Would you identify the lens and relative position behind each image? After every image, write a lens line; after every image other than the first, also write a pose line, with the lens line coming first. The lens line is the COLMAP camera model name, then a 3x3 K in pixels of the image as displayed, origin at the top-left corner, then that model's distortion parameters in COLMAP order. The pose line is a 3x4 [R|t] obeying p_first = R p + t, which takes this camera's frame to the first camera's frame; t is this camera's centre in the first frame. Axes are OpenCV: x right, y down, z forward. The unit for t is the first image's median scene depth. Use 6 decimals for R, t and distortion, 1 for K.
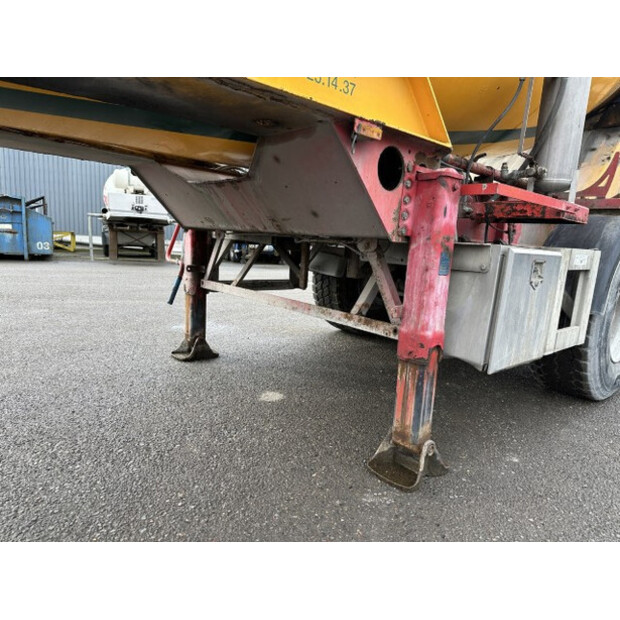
lens RADIAL K [[434.9, 0, 314.4], [0, 434.9, 320.4], [0, 0, 1]] dist [0.053331, -0.052613]
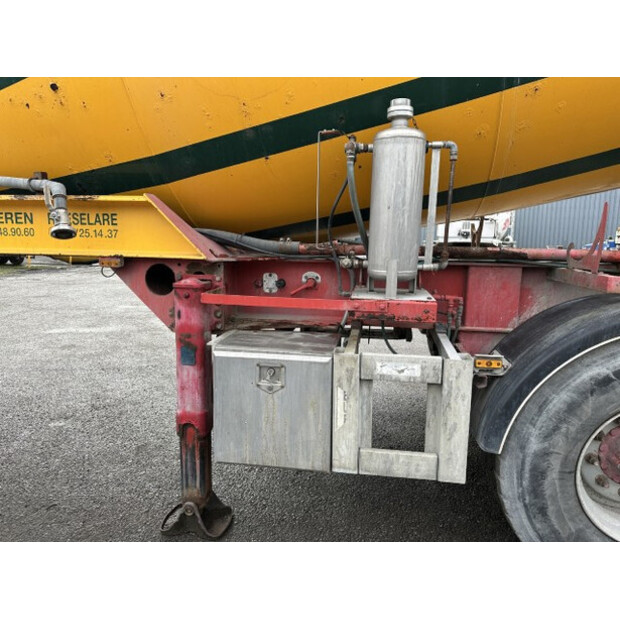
lens RADIAL K [[434.9, 0, 309.9], [0, 434.9, 315.3], [0, 0, 1]] dist [0.053331, -0.052613]
pose [[0.649978, 0.083698, -0.755330, 1.252126], [-0.112586, 0.993554, 0.013214, -0.261401], [0.751567, 0.076451, 0.655212, 0.411564]]
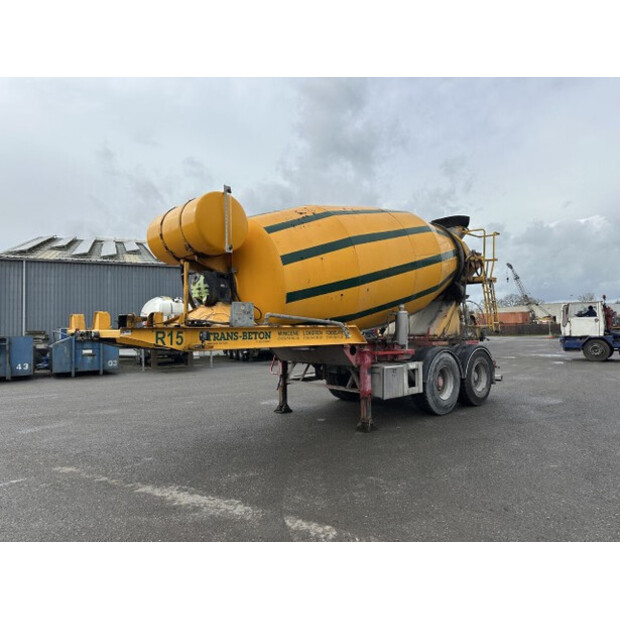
lens RADIAL K [[434.9, 0, 310.0], [0, 434.9, 309.4], [0, 0, 1]] dist [0.053331, -0.052613]
pose [[0.996968, -0.069041, 0.035894, -0.304097], [0.075382, 0.971336, -0.225442, 0.154276], [-0.019301, 0.227464, 0.973595, -2.670849]]
